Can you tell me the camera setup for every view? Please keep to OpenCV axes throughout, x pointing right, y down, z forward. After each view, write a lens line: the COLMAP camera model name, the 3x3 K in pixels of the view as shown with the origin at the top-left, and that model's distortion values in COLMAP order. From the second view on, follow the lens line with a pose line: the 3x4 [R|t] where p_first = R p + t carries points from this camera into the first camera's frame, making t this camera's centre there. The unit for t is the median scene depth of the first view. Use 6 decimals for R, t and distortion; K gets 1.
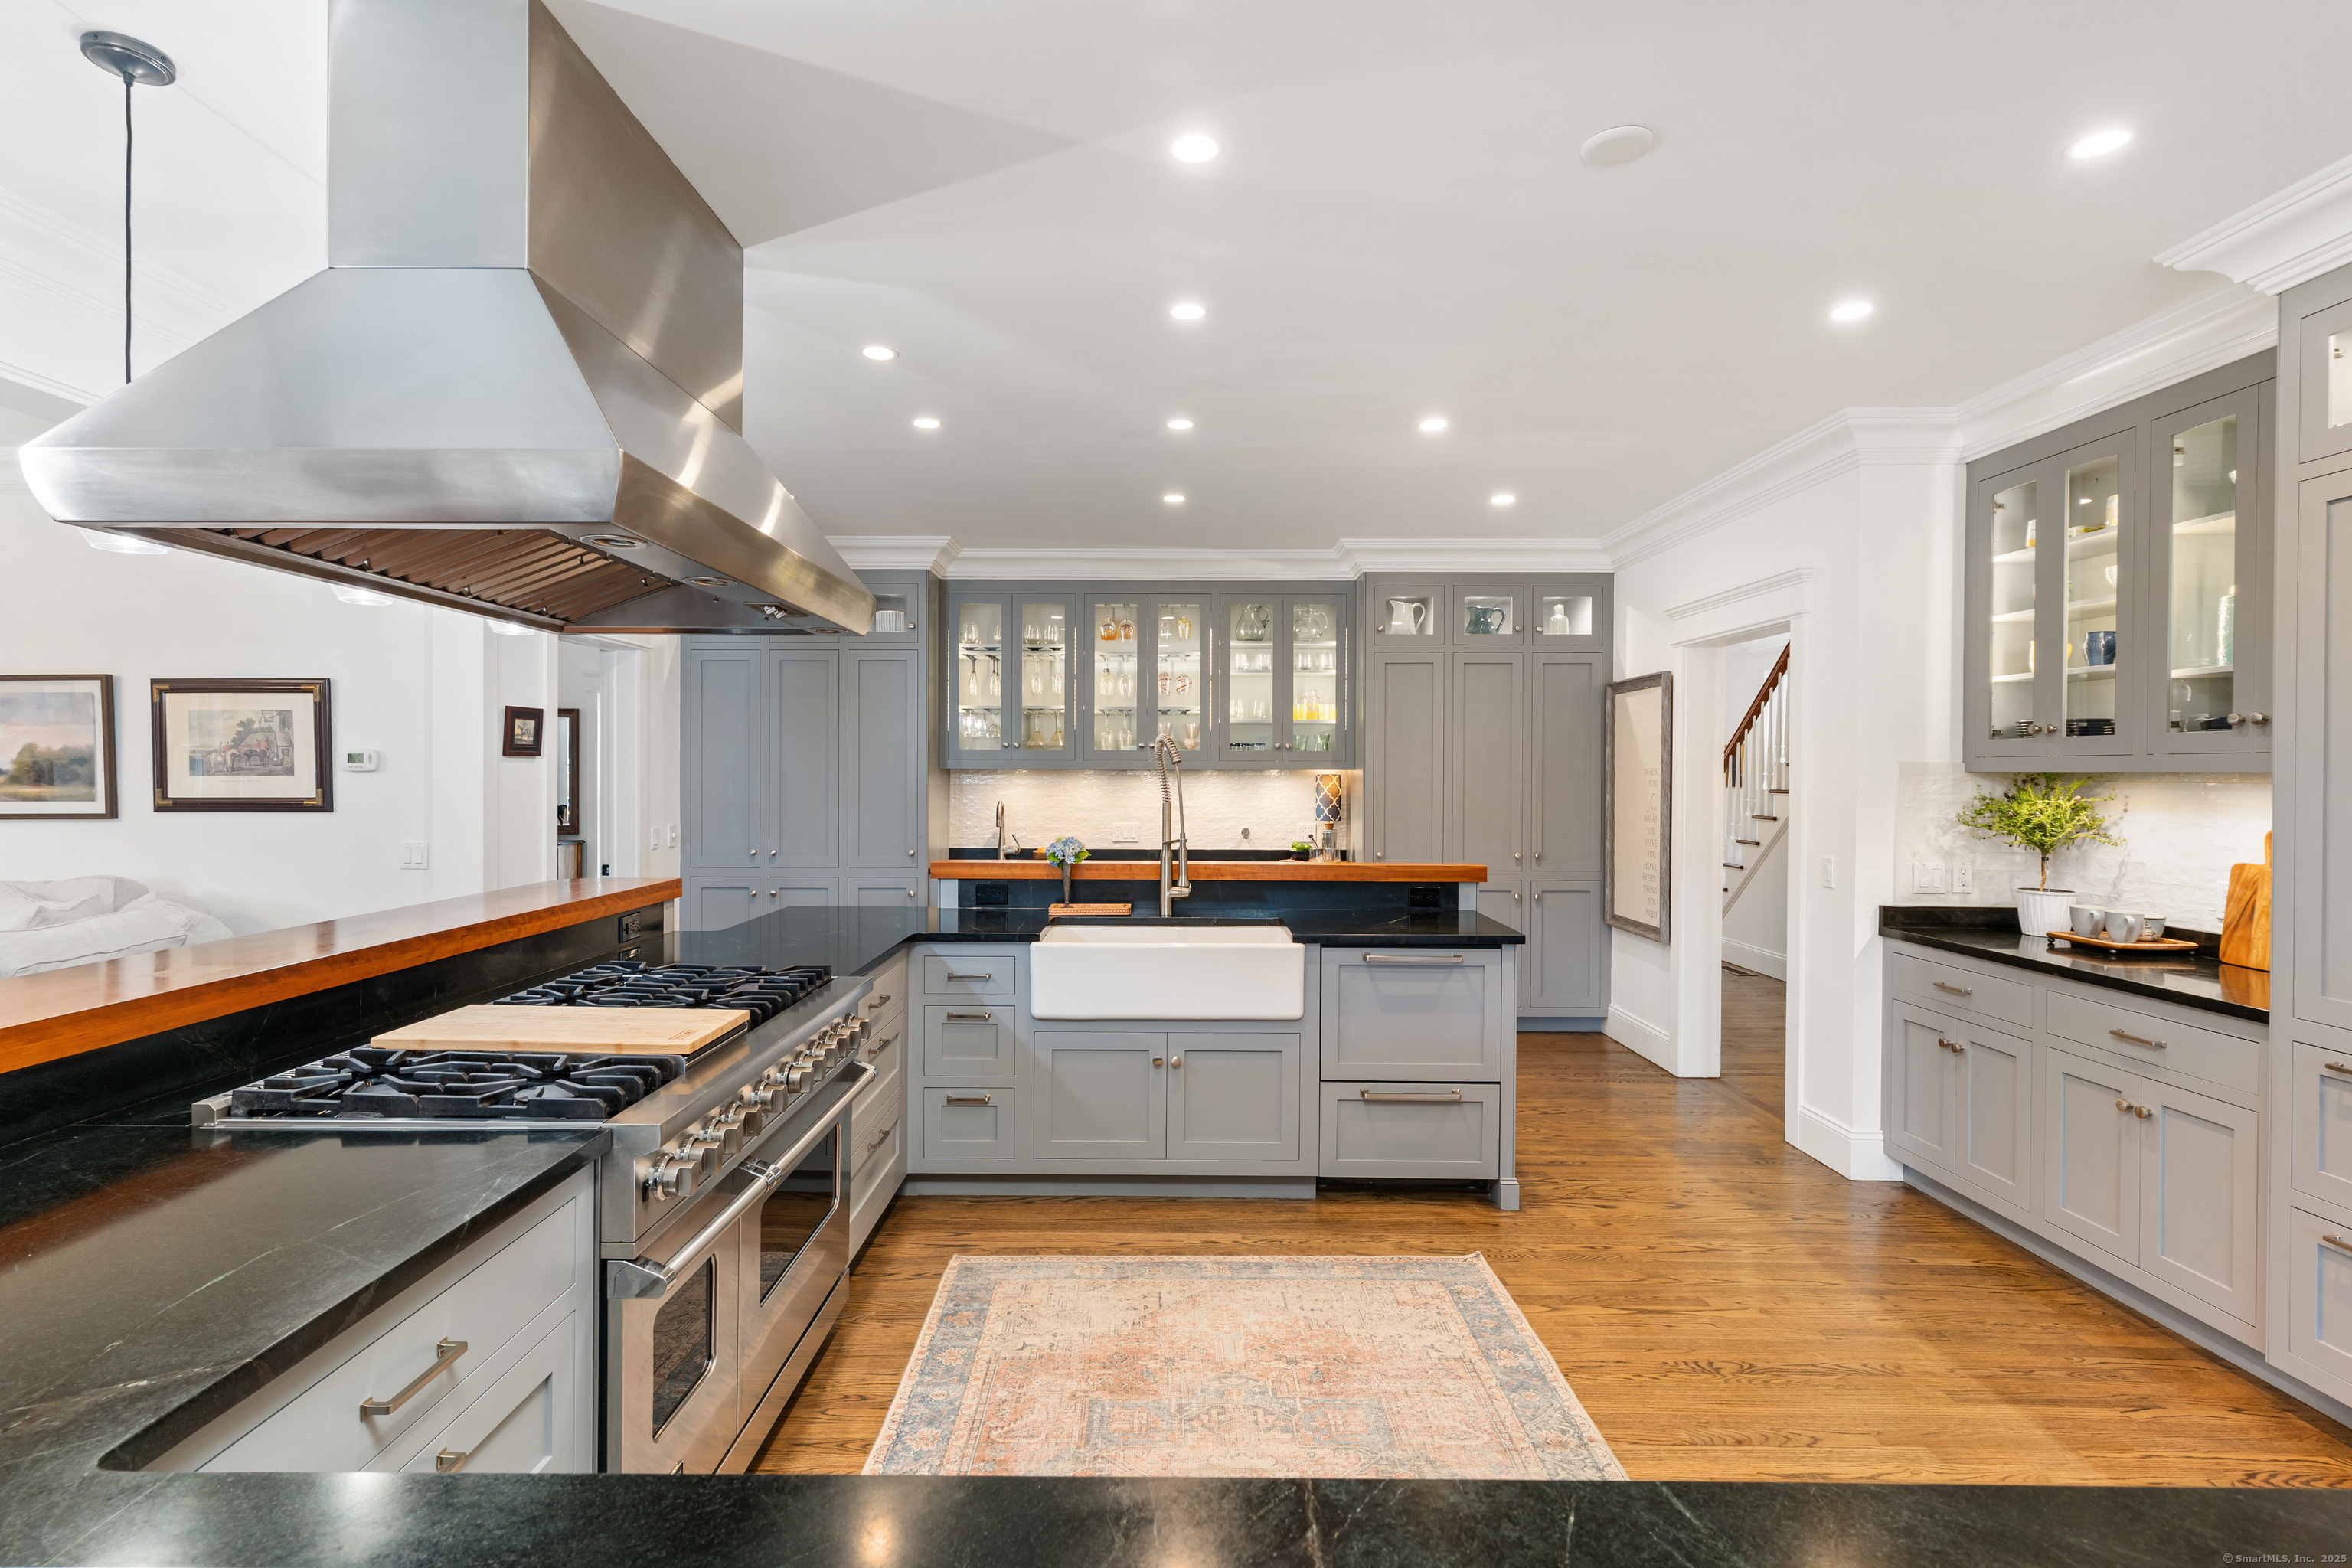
lens RADIAL K [[1131.4, 0, 1166.1], [0, 1131.4, 781.6], [0, 0, 1]] dist [-0.003732, 0.004201]
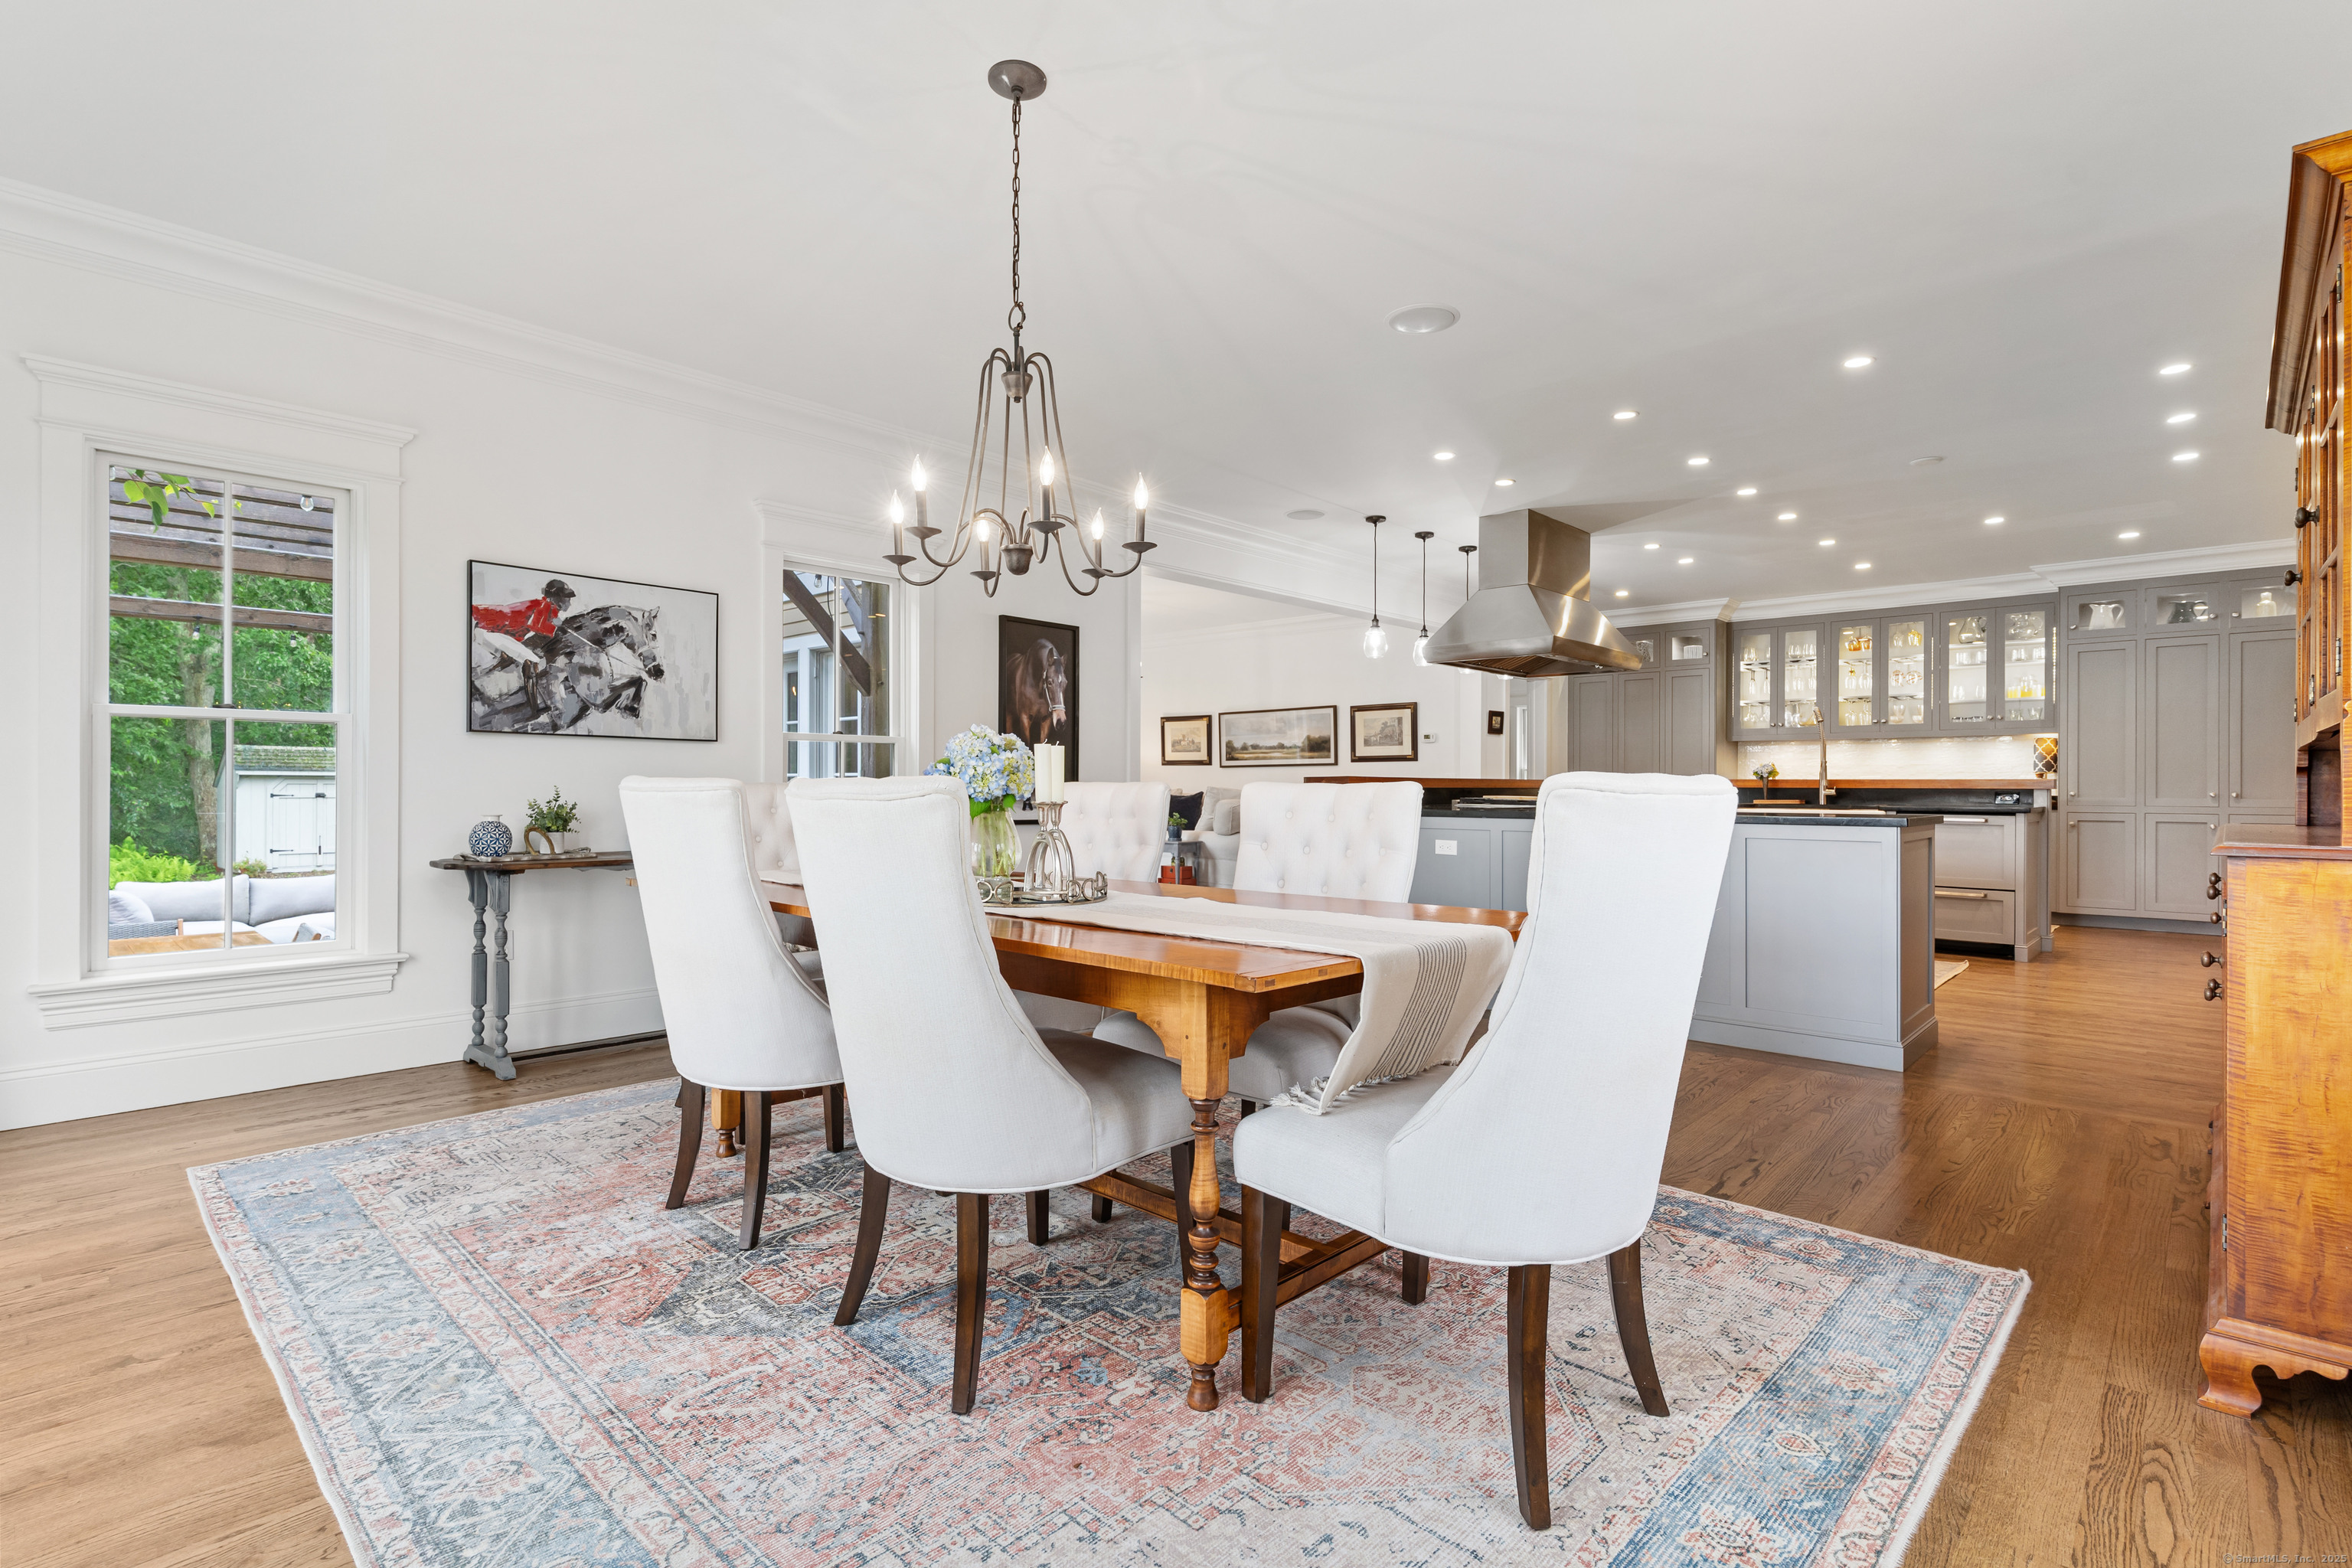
lens RADIAL K [[1131.4, 0, 1151.2], [0, 1131.4, 791.3], [0, 0, 1]] dist [-0.003732, 0.004201]
pose [[0.724536, 0.000789, -0.689236, 0.501438], [-0.006524, 0.999962, -0.005713, 0.119077], [0.689206, 0.008635, 0.724514, -1.153563]]
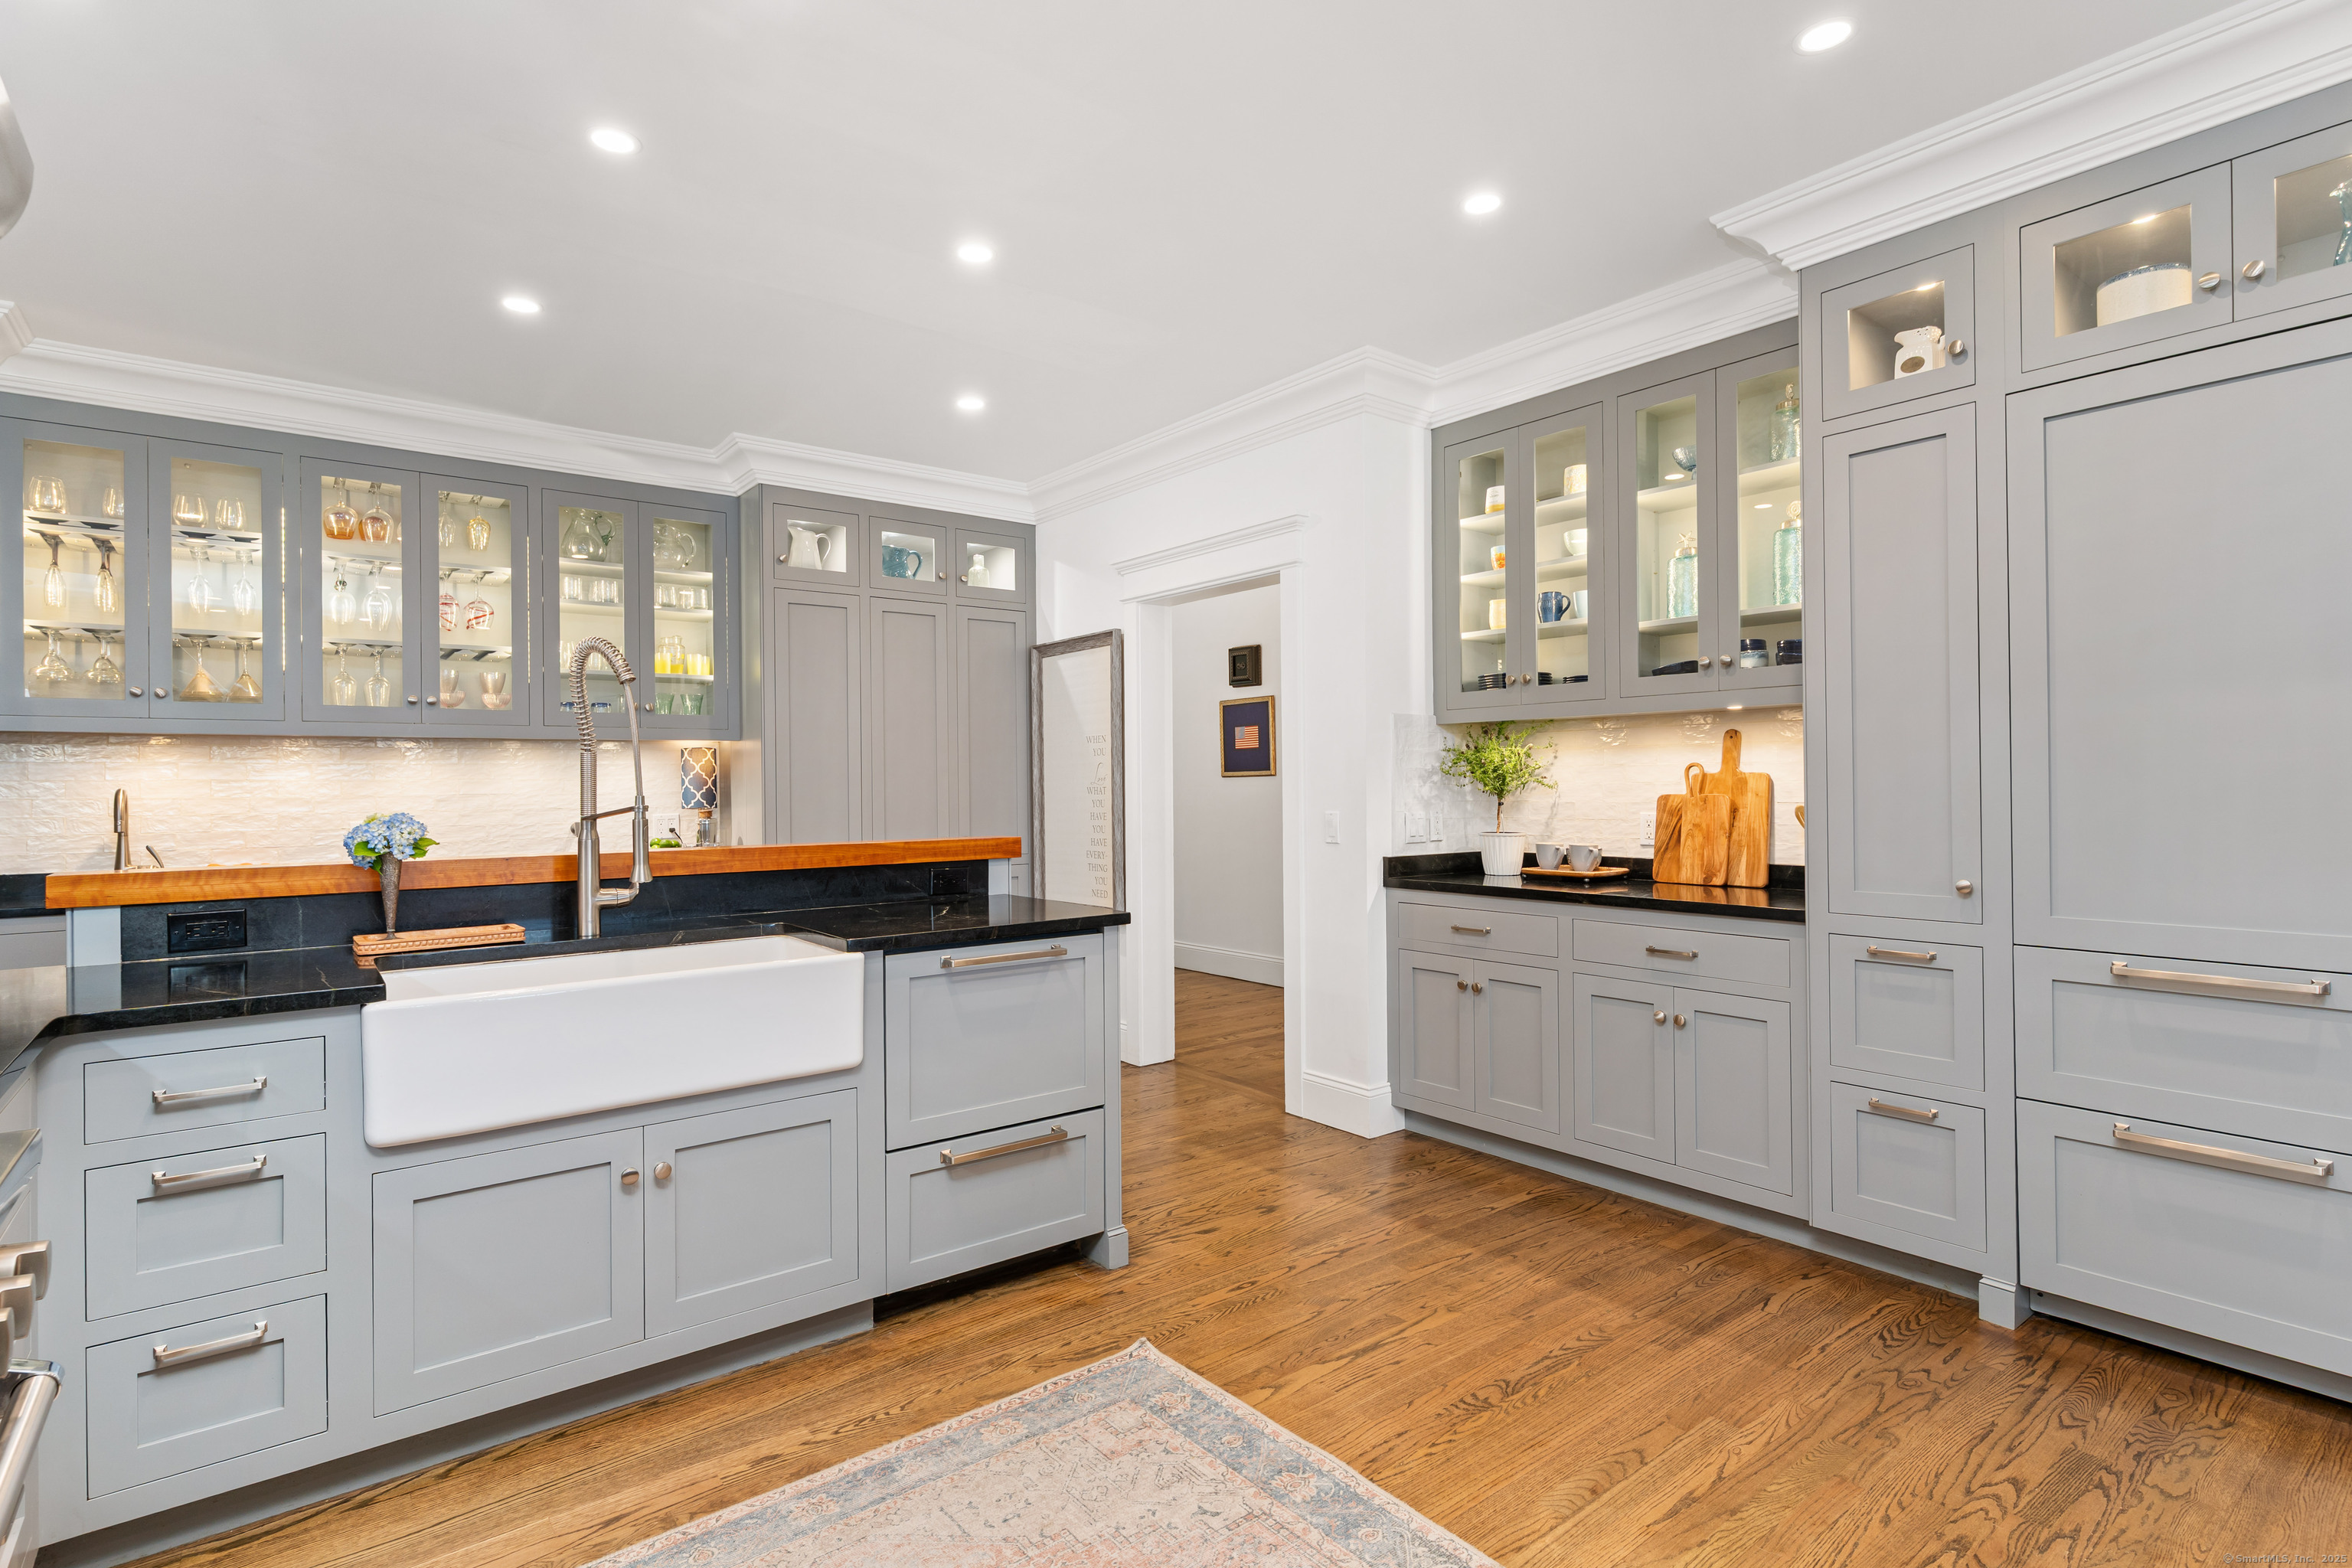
lens RADIAL K [[1131.4, 0, 1167.3], [0, 1131.4, 790.2], [0, 0, 1]] dist [-0.003732, 0.004201]
pose [[0.786165, -0.016270, 0.617802, -0.137185], [0.019382, 0.999811, 0.001667, 0.045746], [-0.617713, 0.010663, 0.786332, 0.334774]]
